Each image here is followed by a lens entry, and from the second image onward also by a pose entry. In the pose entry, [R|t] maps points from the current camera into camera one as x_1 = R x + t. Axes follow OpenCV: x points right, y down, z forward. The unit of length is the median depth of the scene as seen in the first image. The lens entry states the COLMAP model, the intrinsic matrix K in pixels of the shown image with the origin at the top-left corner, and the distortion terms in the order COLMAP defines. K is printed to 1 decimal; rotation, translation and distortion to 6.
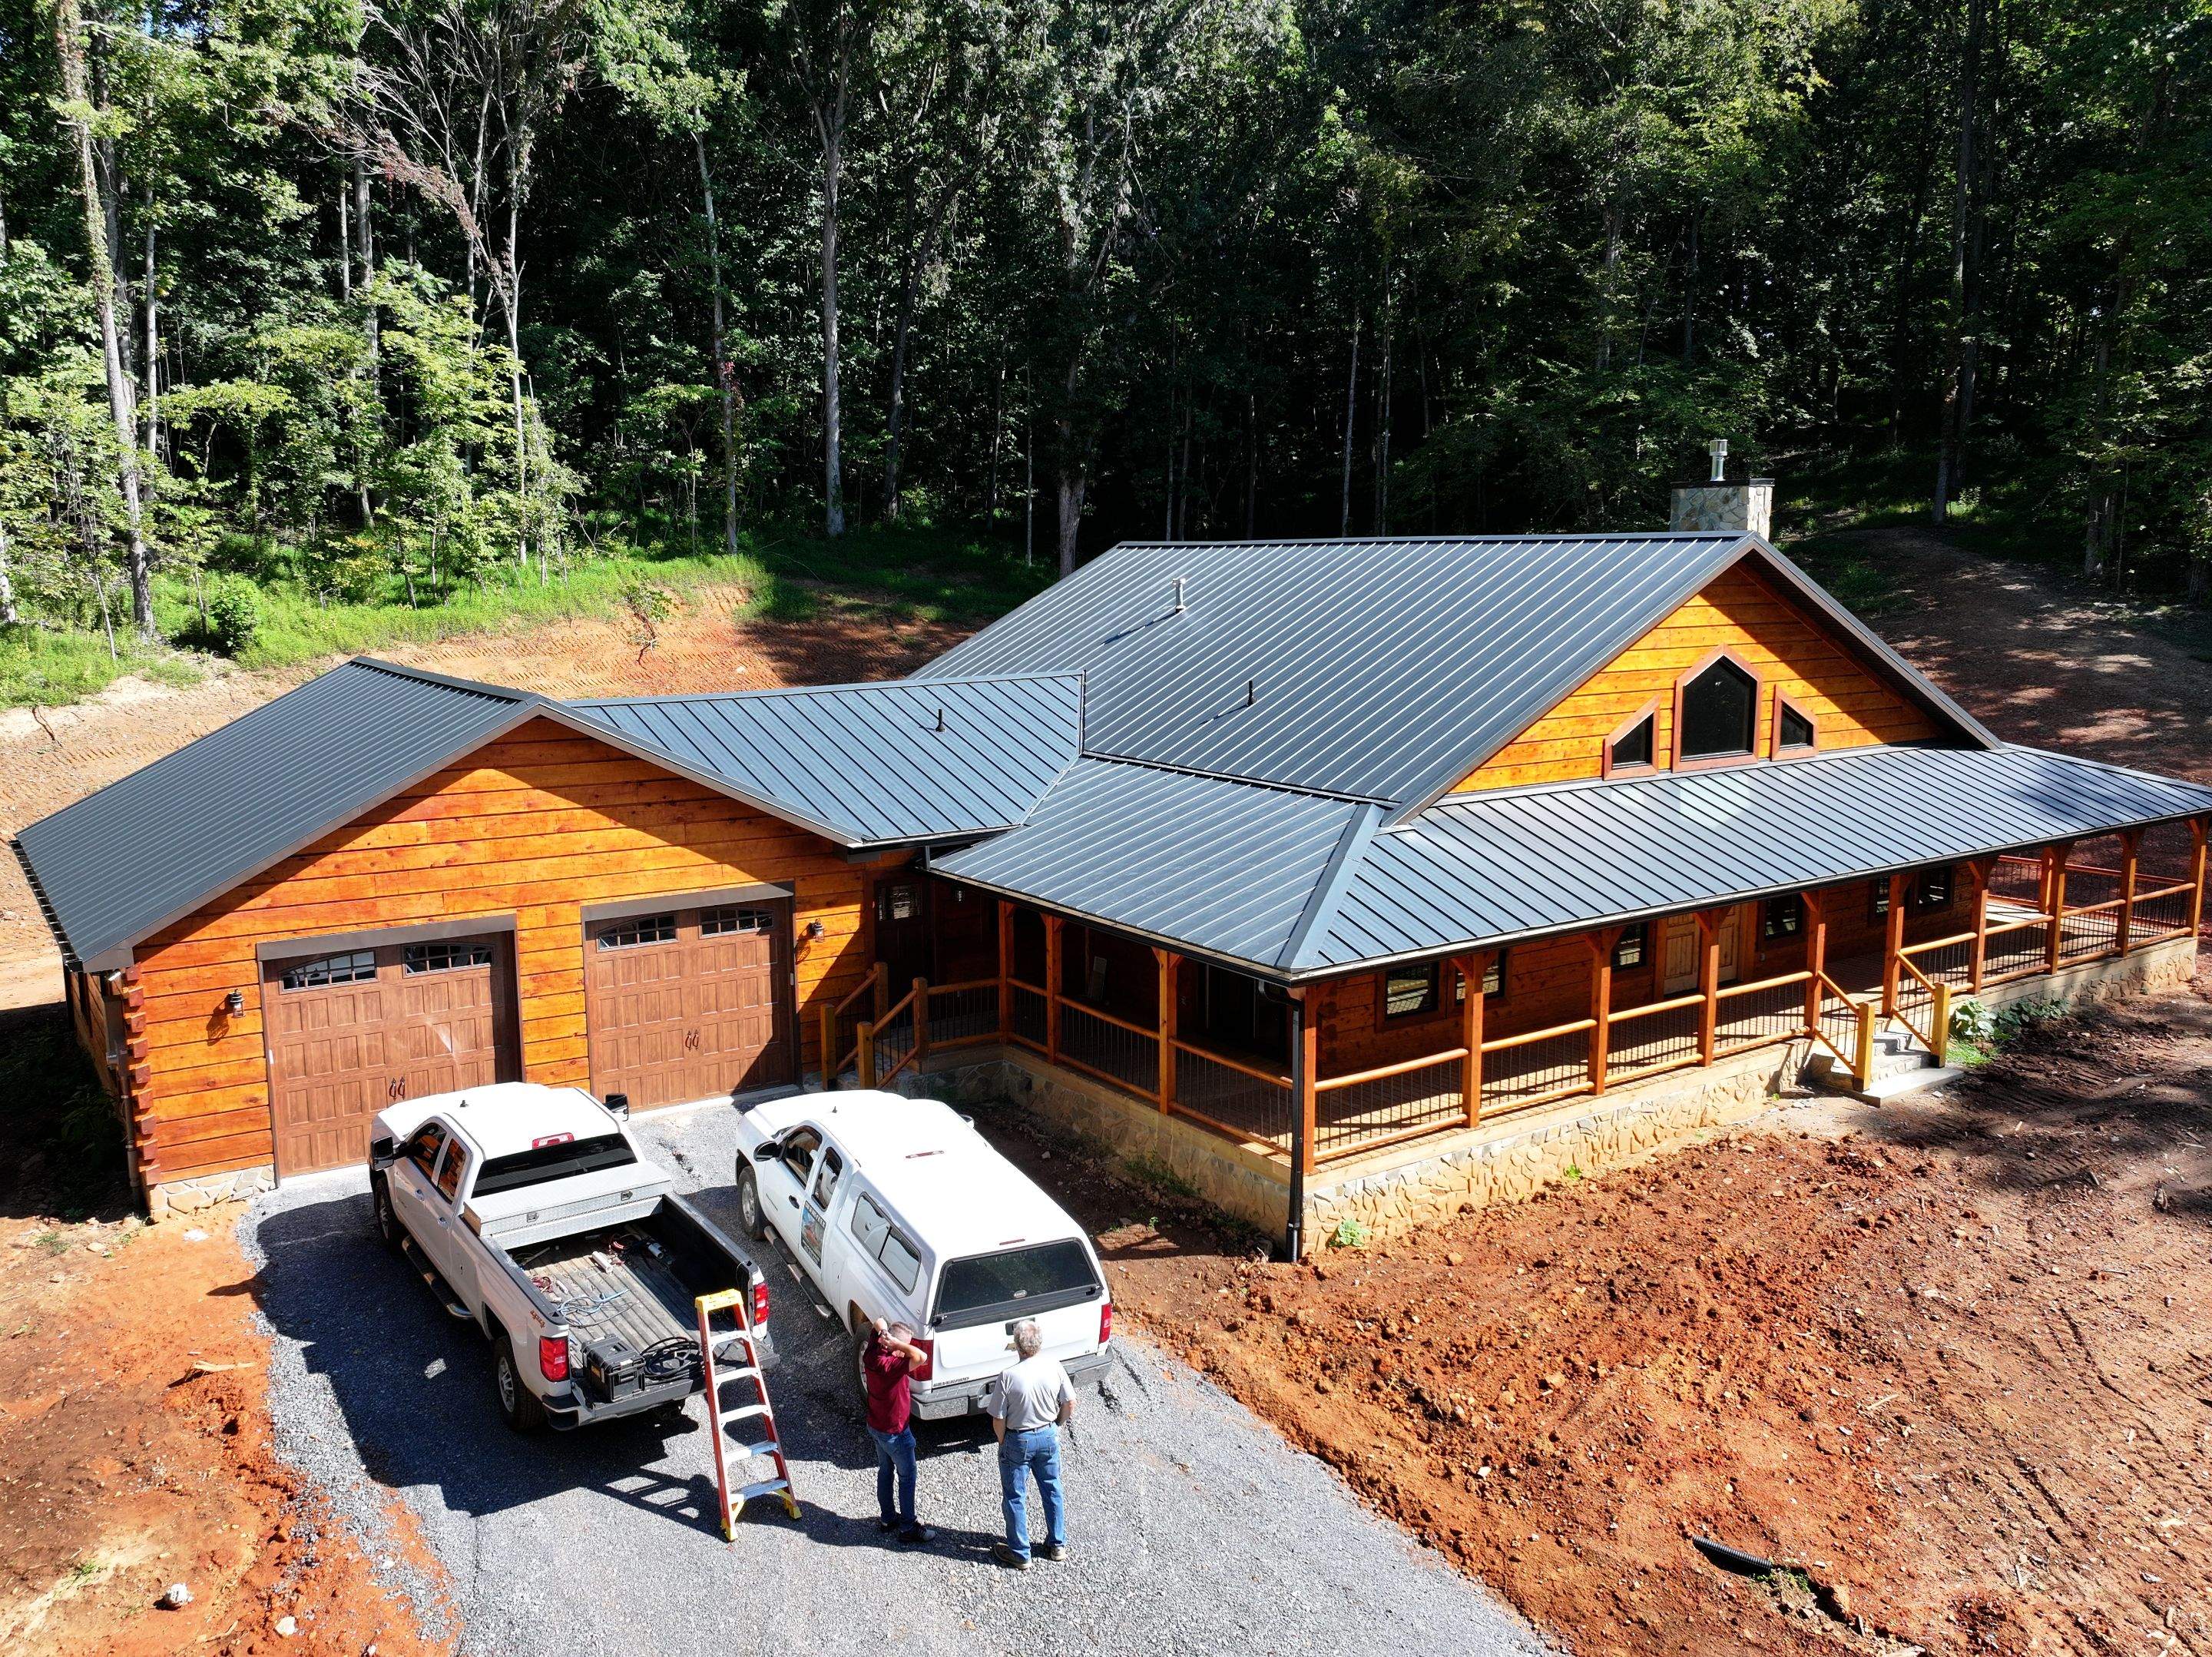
lens RADIAL K [[1767.7, 0, 1106.0], [0, 1767.7, 828.5], [0, 0, 1]] dist [0.006057, -0.009955]
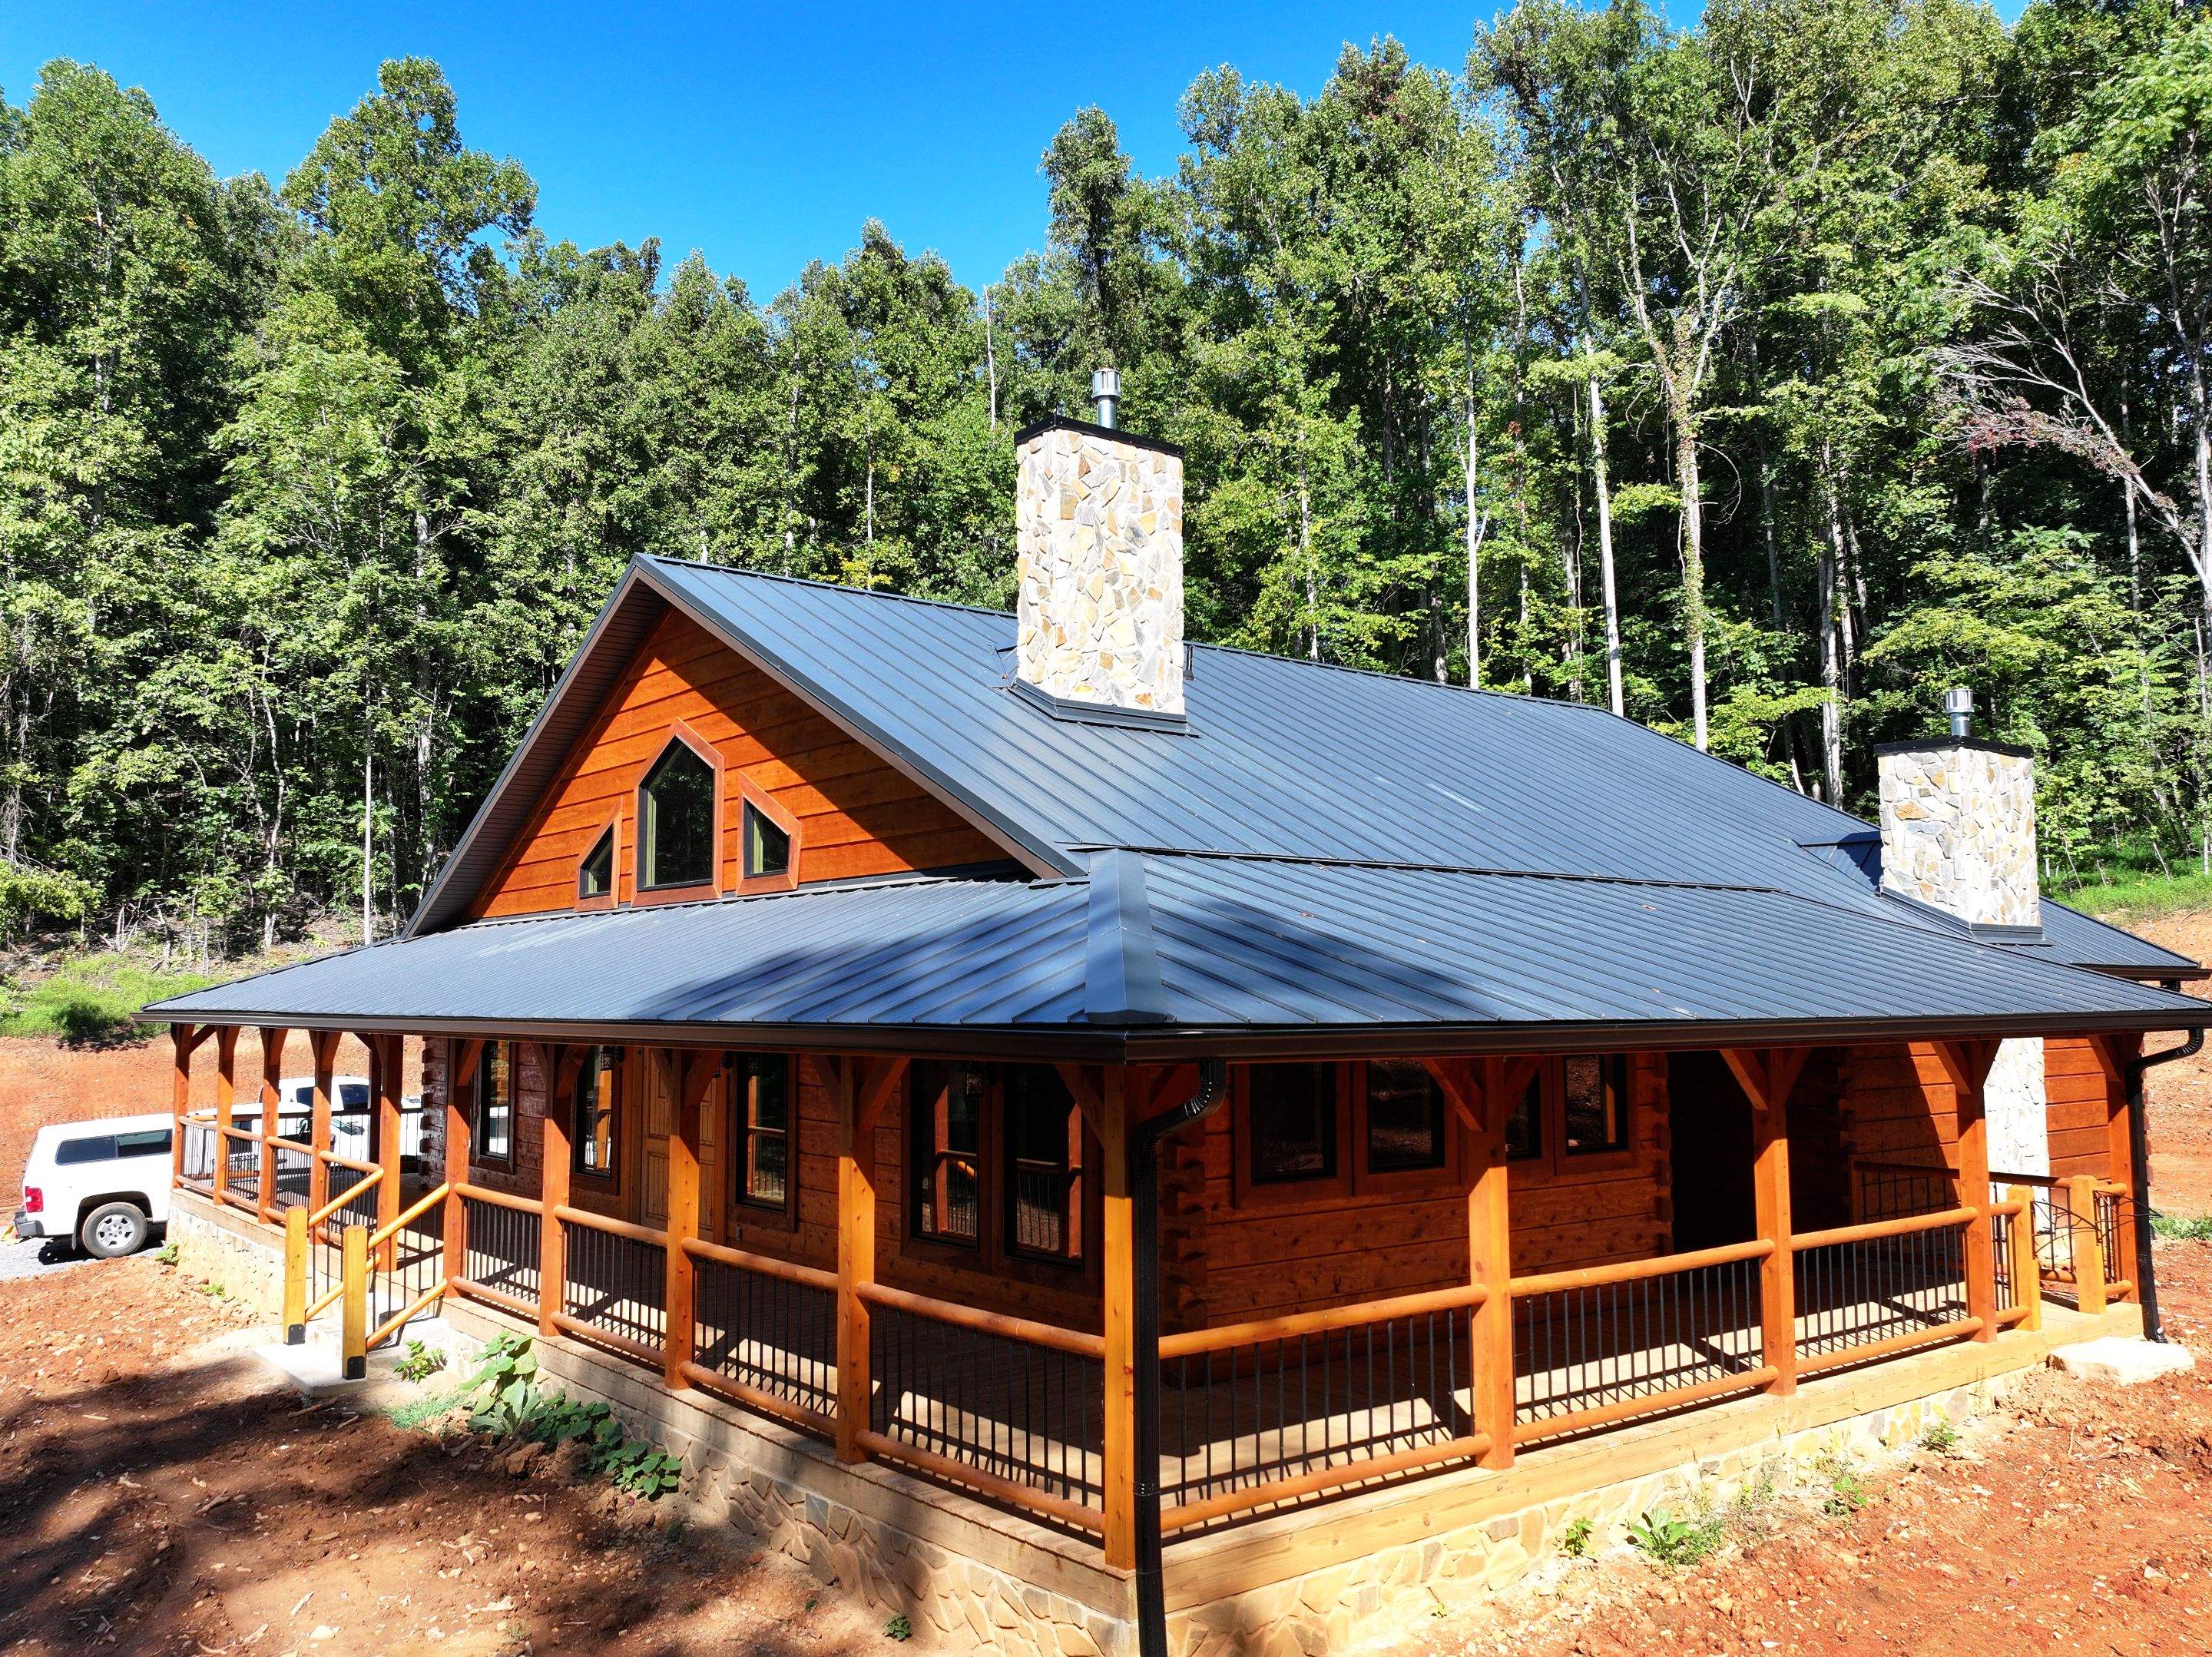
lens RADIAL K [[1767.7, 0, 1106.0], [0, 1767.7, 828.5], [0, 0, 1]] dist [0.006057, -0.009955]
pose [[0.056175, -0.089731, -0.994381, 1.128078], [-0.148549, 0.984117, -0.097196, -0.023181], [0.987308, 0.153174, 0.041953, 1.240678]]
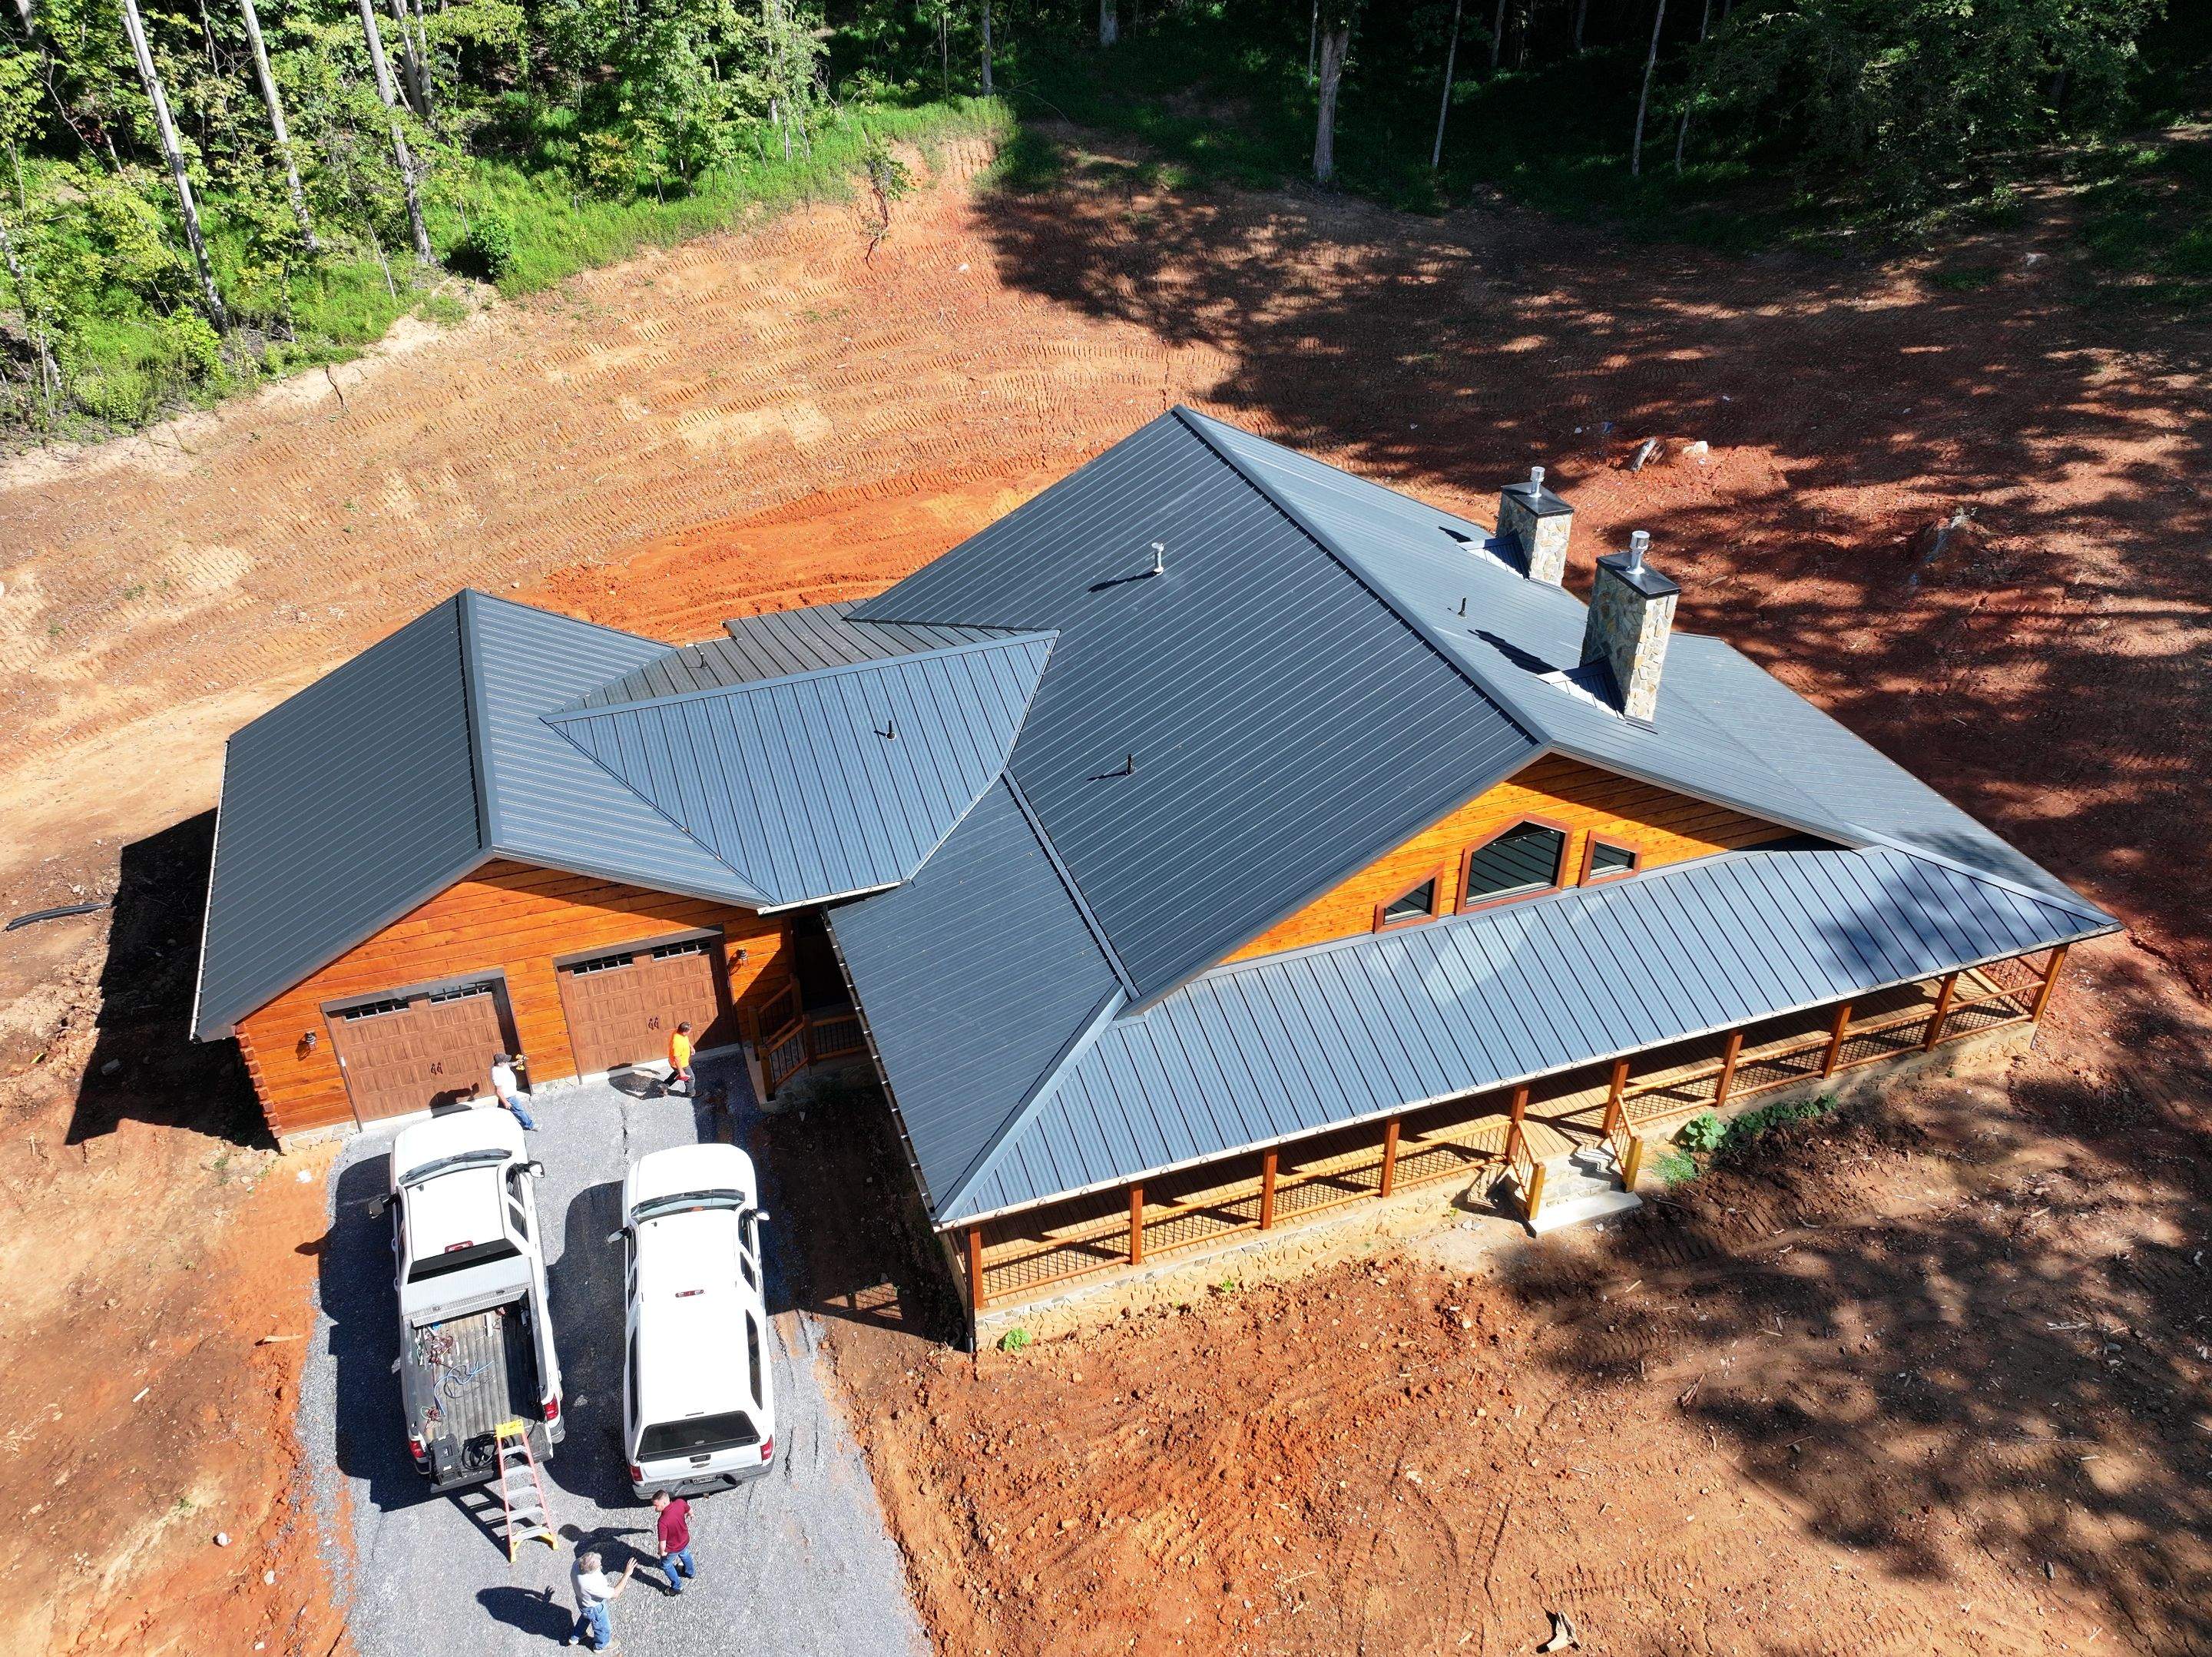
lens RADIAL K [[1761.2, 0, 1106.0], [0, 1761.2, 828.5], [0, 0, 1]] dist [0.024636, -0.039734]
pose [[0.964654, 0.152731, -0.214747, 0.363936], [-0.046947, 0.901484, 0.430260, -0.605060], [0.259305, -0.404970, 0.876790, -0.038775]]
